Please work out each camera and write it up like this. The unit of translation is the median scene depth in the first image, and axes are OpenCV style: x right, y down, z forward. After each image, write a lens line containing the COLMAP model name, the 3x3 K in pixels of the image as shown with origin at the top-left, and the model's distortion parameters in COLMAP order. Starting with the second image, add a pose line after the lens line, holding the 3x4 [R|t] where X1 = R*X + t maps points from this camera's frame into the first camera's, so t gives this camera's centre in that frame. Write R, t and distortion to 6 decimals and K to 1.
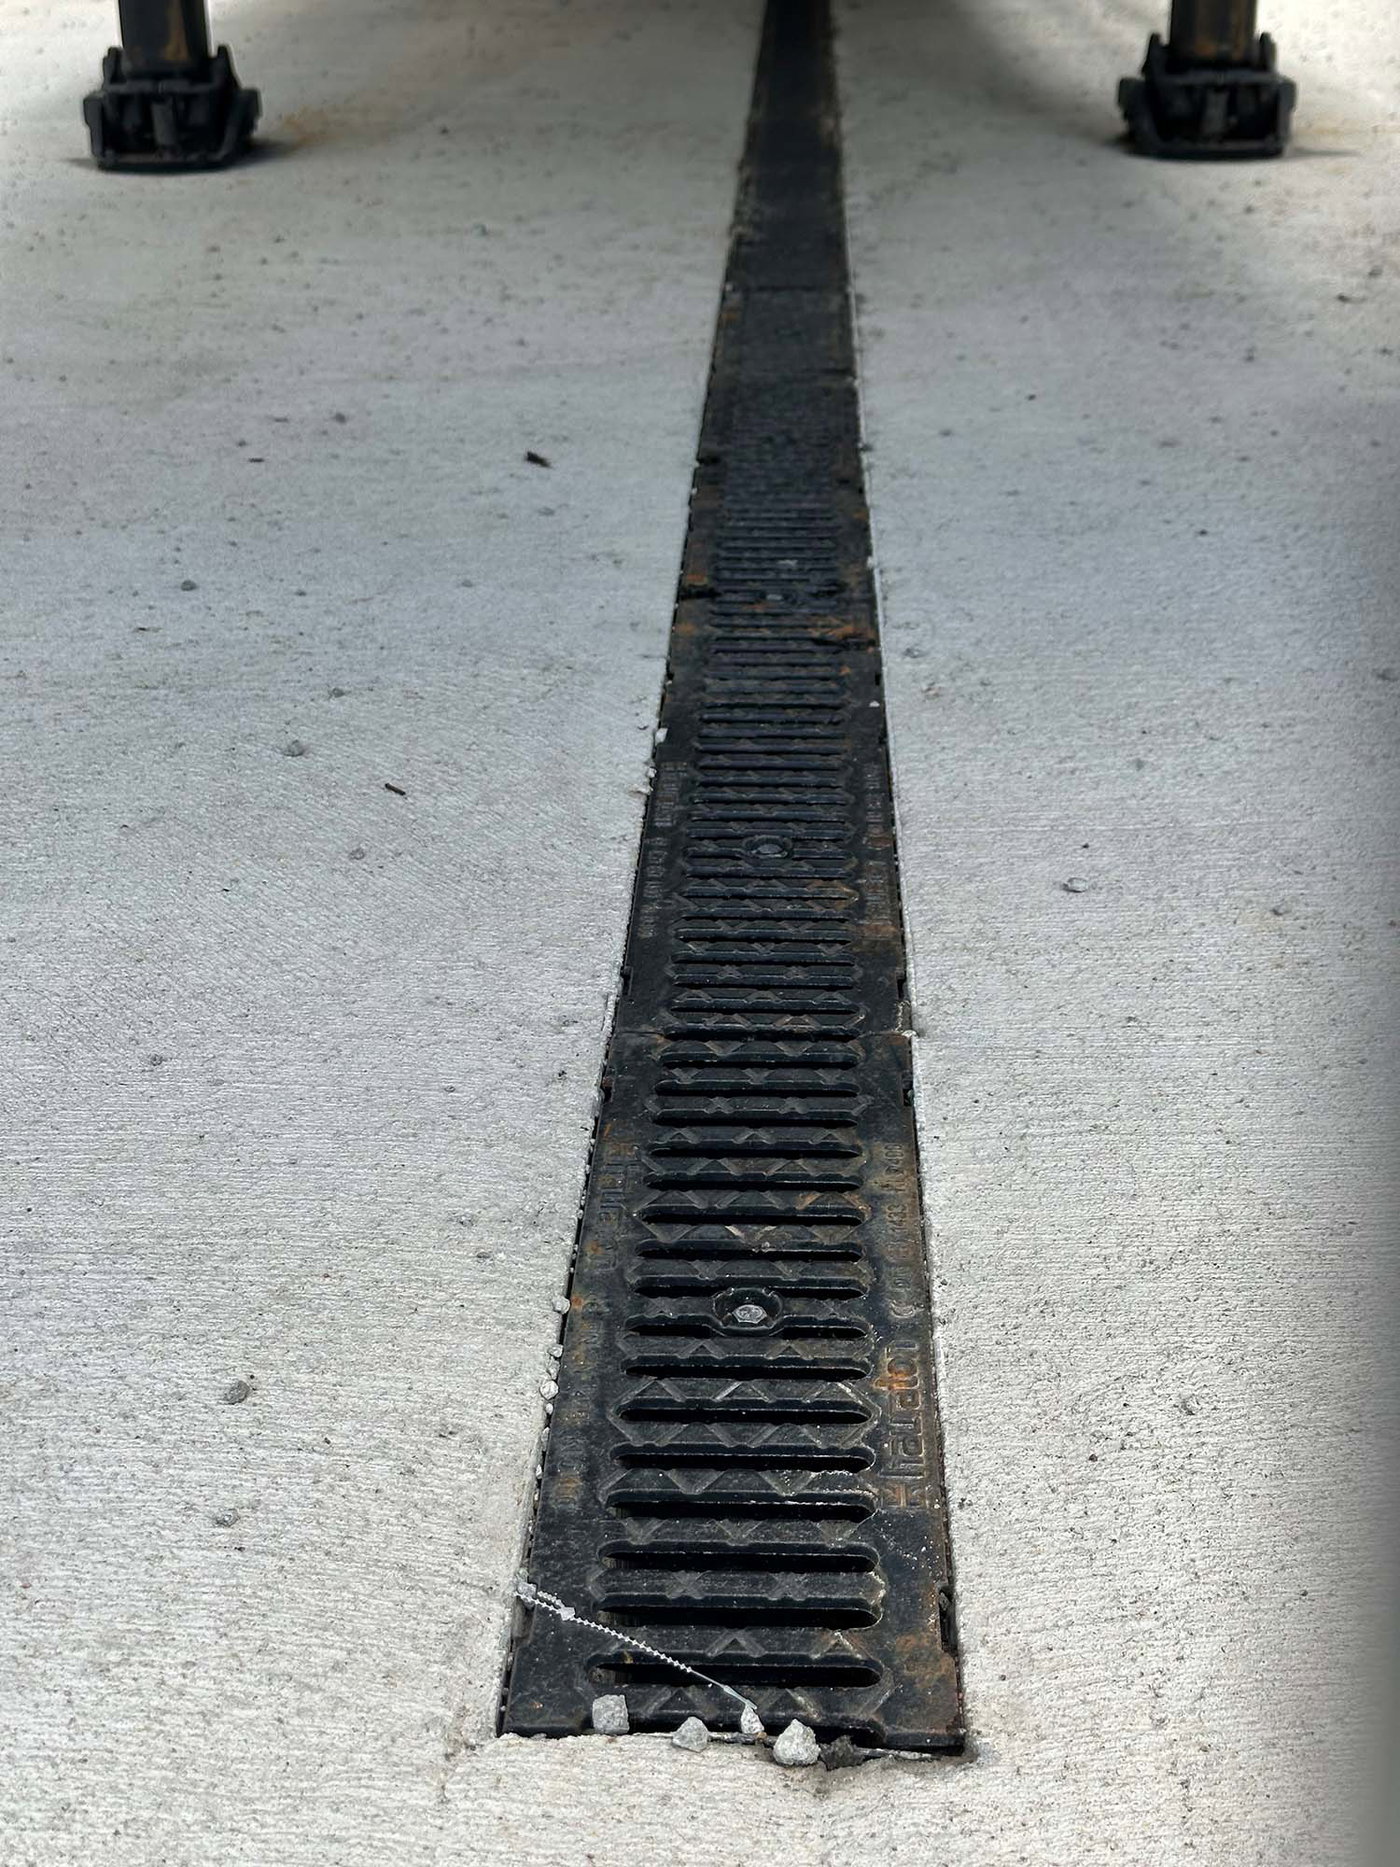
lens RADIAL K [[2564.6, 0, 698.2], [0, 2564.6, 963.3], [0, 0, 1]] dist [0.174646, -0.290342]
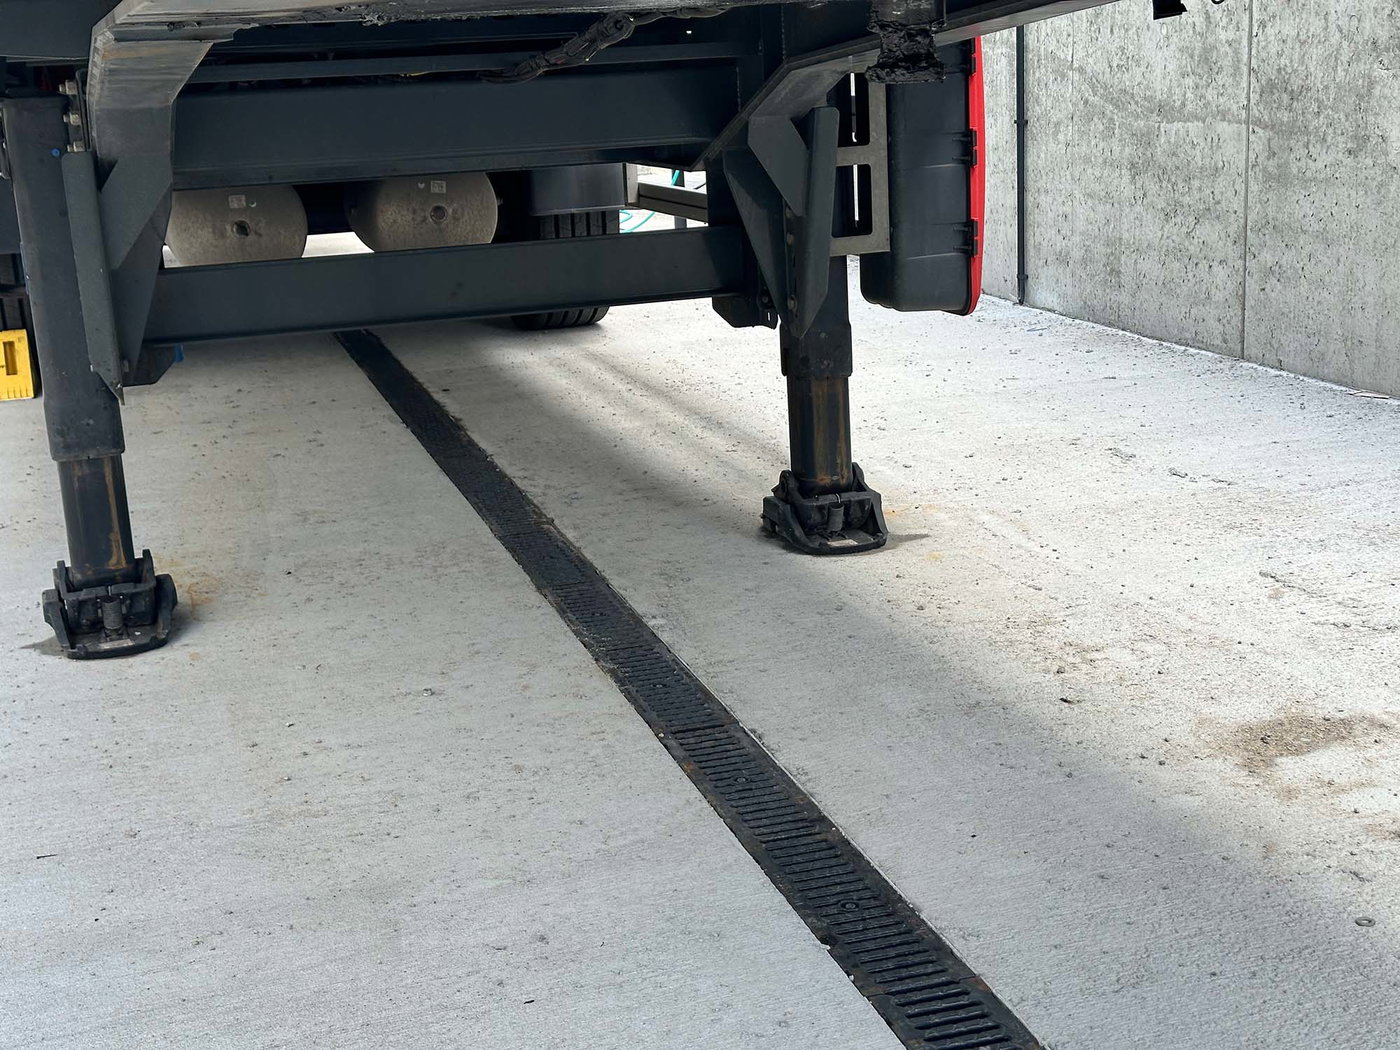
lens RADIAL K [[1923.1, 0, 700.0], [0, 1923.1, 525.0], [0, 0, 1]] dist [0.174646, -0.290342]
pose [[0.946181, -0.115307, 0.302401, -0.484541], [0.170269, 0.971967, -0.162138, -0.341930], [-0.275228, 0.204901, 0.939290, -0.070671]]
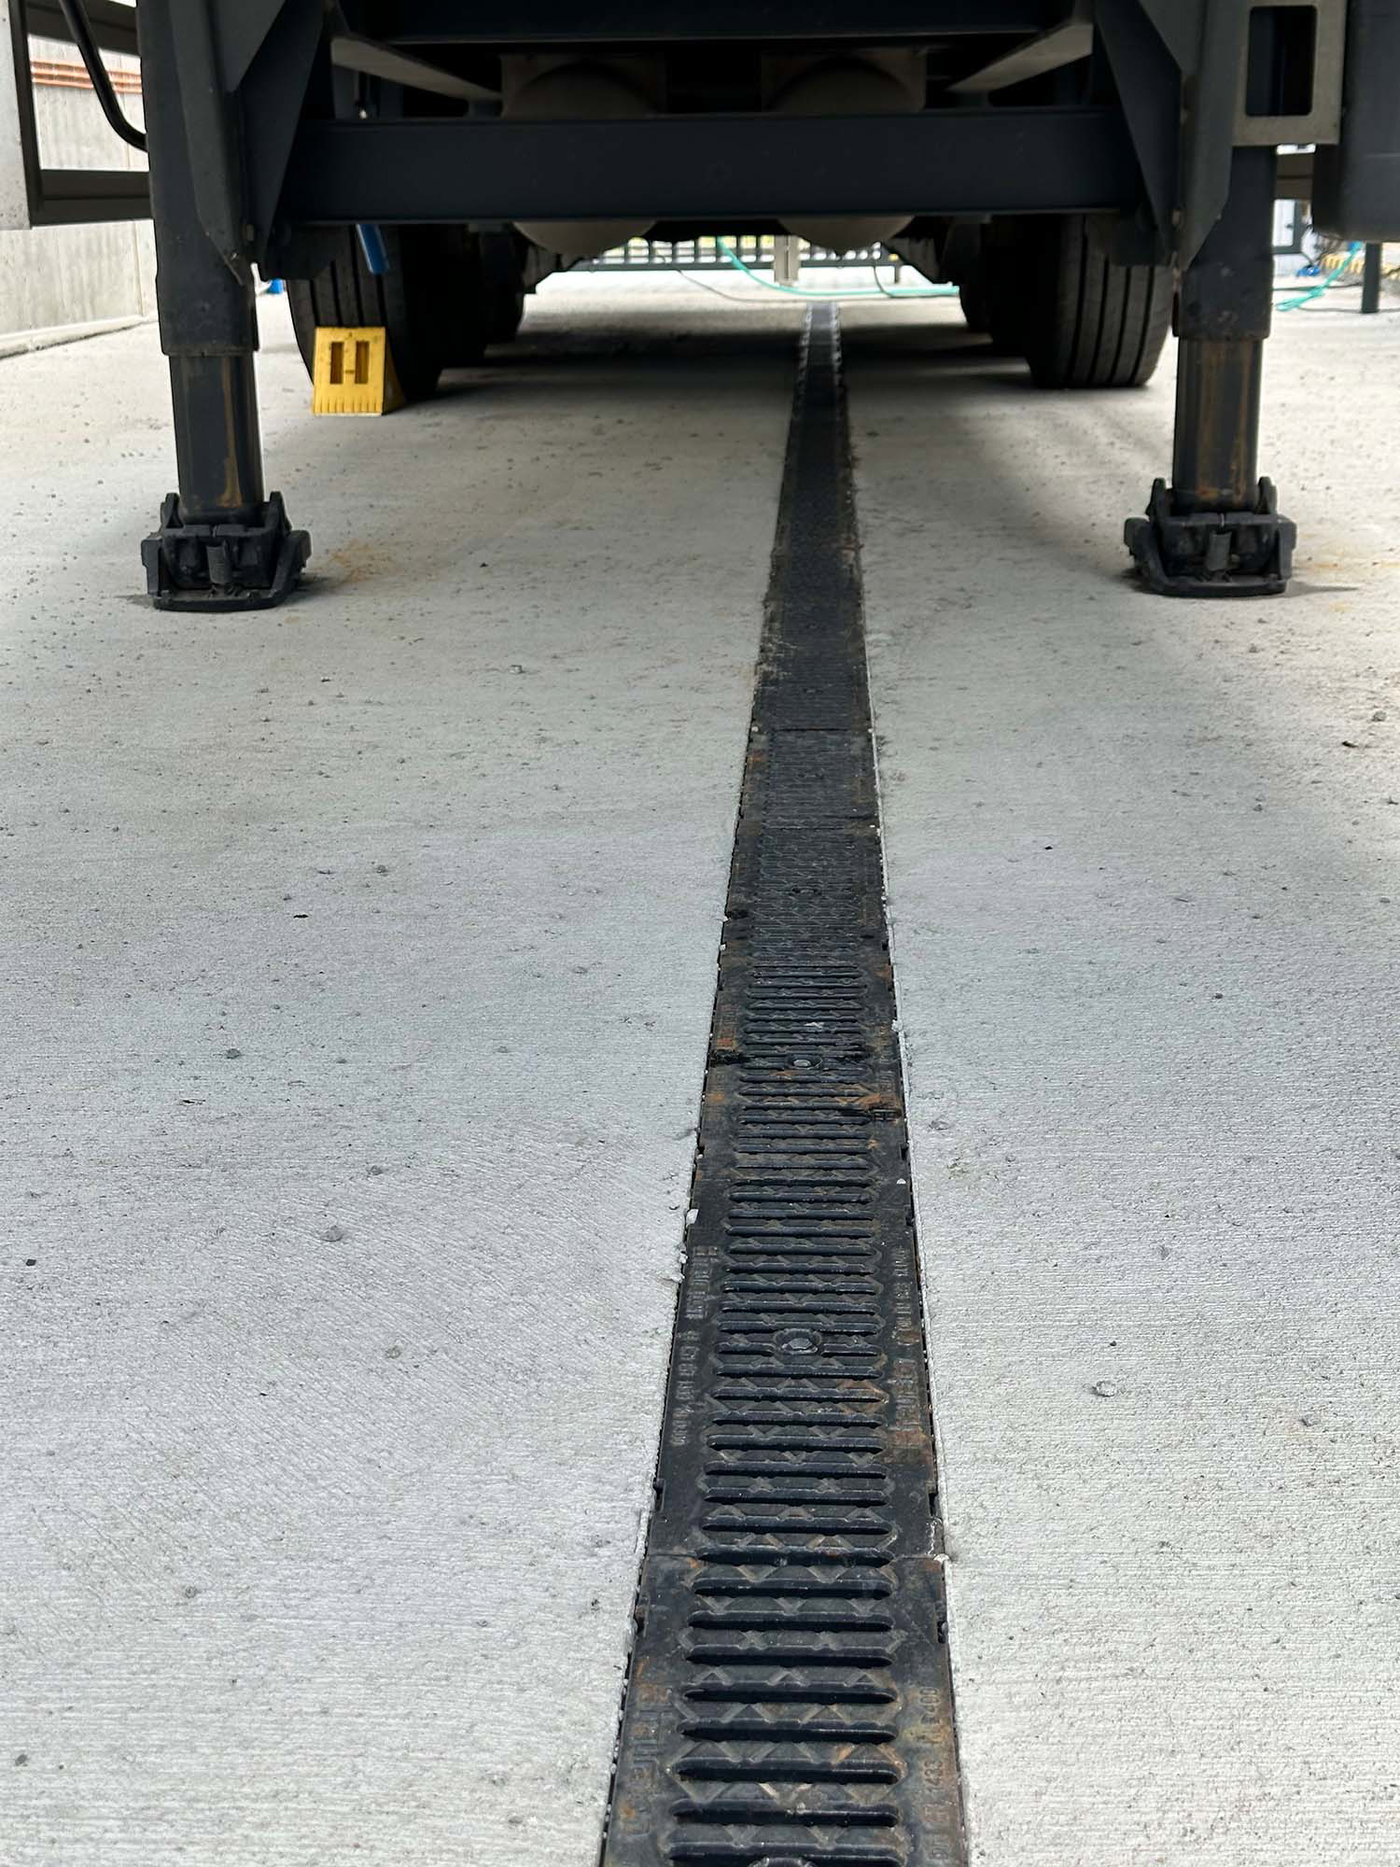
lens RADIAL K [[2564.6, 0, 698.2], [0, 2564.6, 963.3], [0, 0, 1]] dist [0.174646, -0.290342]
pose [[0.999951, -0.001185, -0.009844, -0.002005], [-0.000122, 0.991283, -0.131752, -0.055129], [0.009914, 0.131747, 0.991234, -0.023750]]
